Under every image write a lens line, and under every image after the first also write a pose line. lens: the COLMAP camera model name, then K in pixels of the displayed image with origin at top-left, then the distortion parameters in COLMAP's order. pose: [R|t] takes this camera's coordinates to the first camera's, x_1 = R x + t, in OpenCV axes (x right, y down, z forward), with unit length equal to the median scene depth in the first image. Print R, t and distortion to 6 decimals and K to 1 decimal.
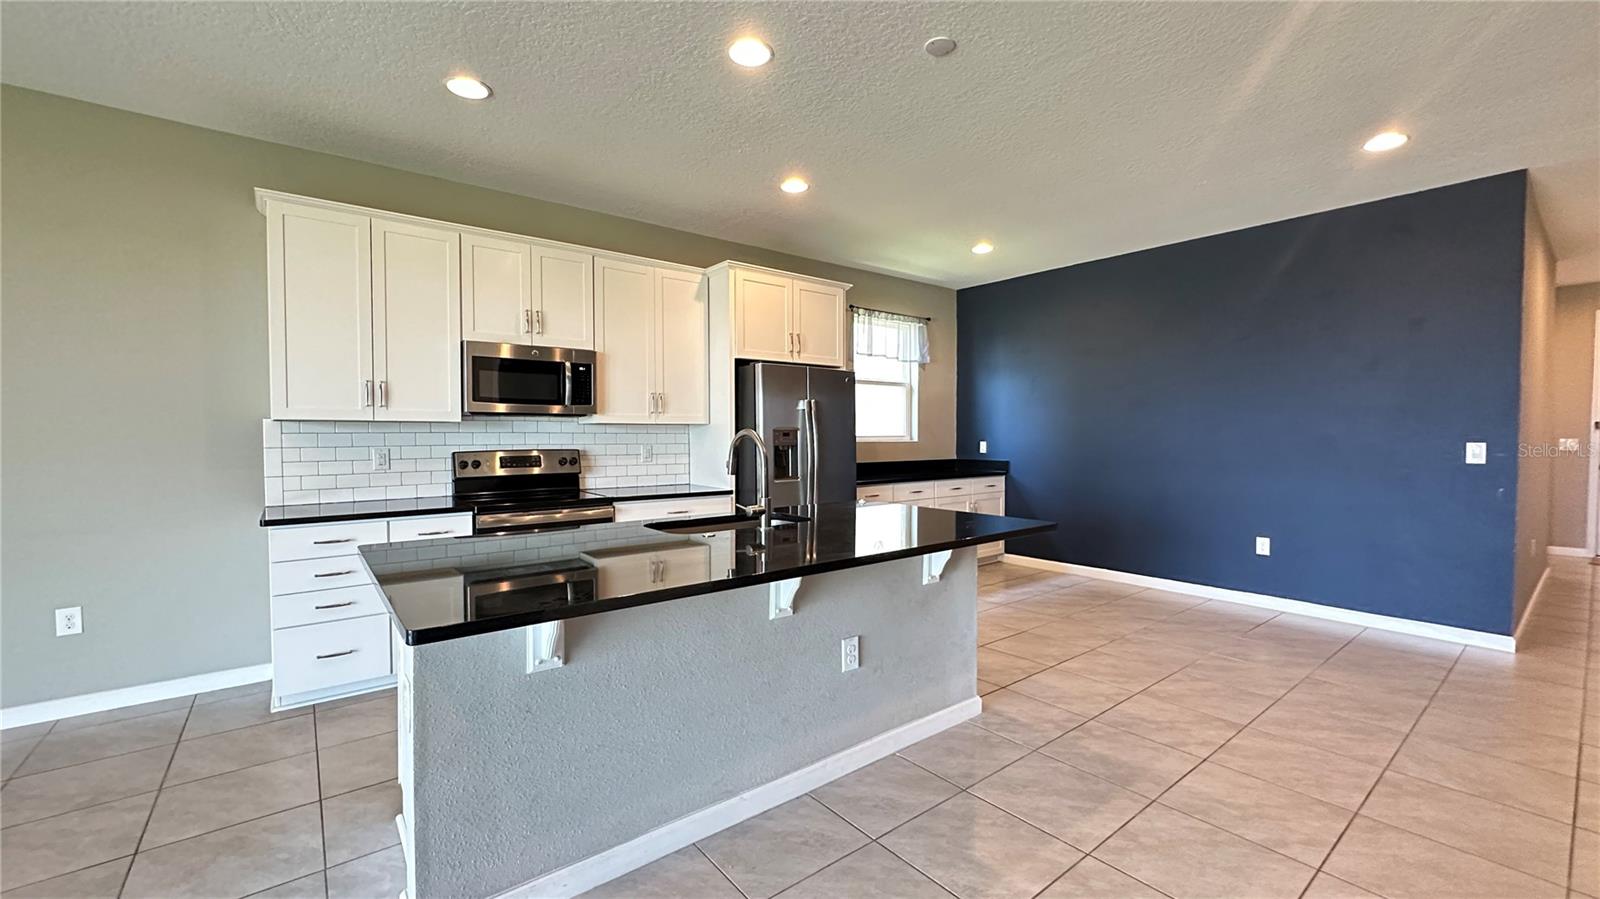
lens RADIAL K [[639.8, 0, 797.8], [0, 639.8, 453.4], [0, 0, 1]] dist [-0.001984, 0.000134]
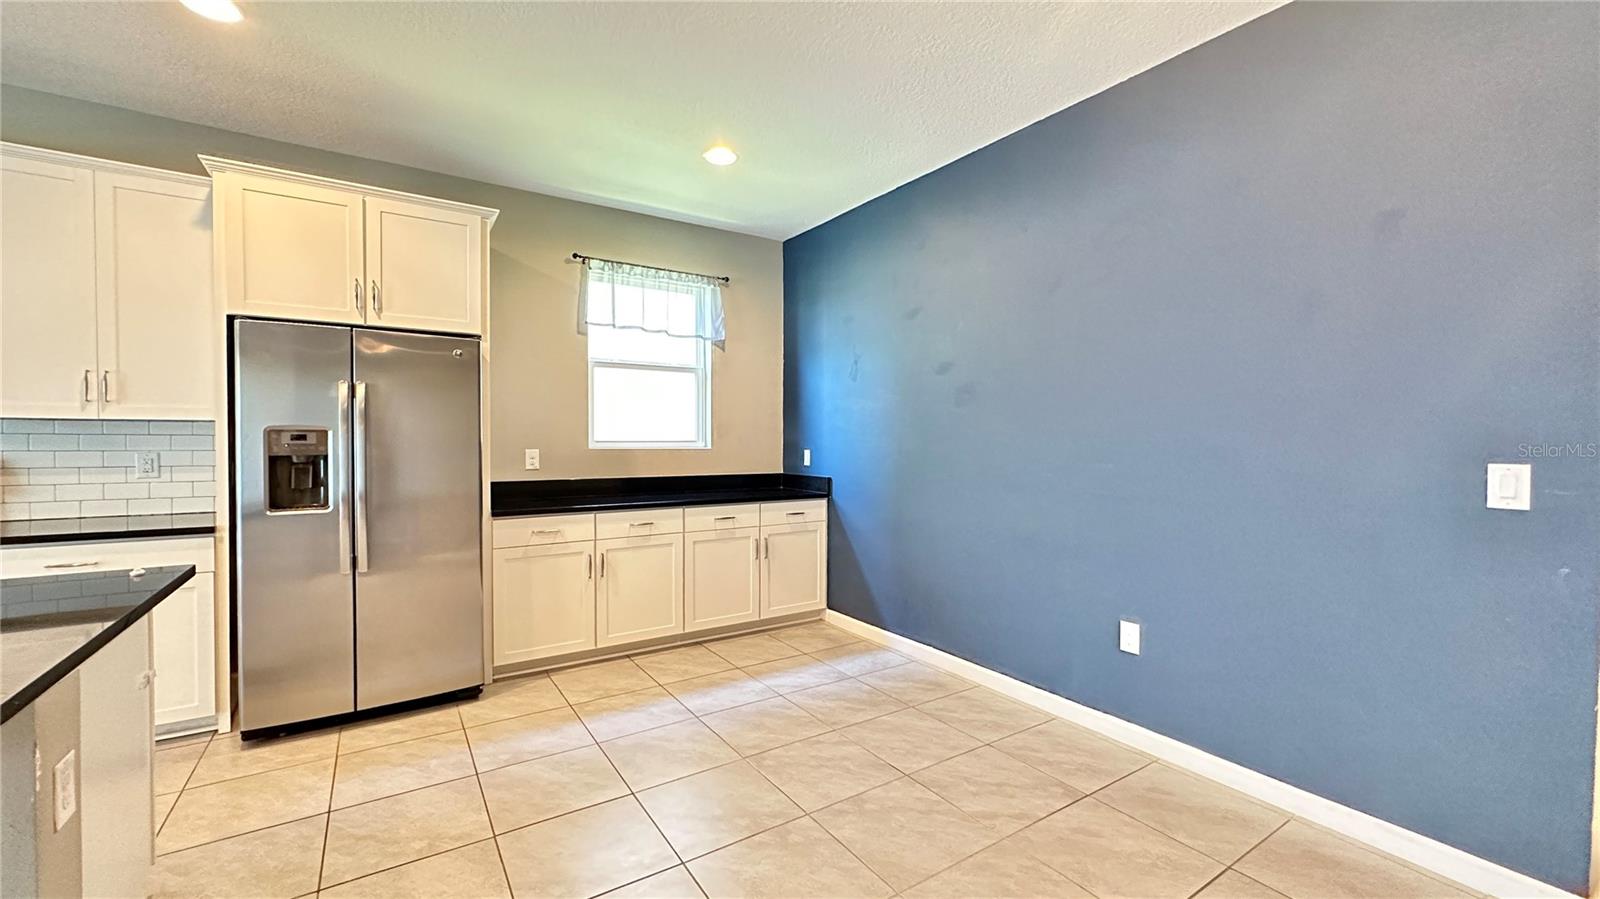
lens RADIAL K [[639.8, 0, 801.7], [0, 639.8, 453.2], [0, 0, 1]] dist [-0.001984, 0.000134]
pose [[0.996361, 0.007576, -0.084893, 0.582378], [-0.008282, 0.999934, -0.007967, -0.015525], [0.084827, 0.008641, 0.996358, 0.486295]]
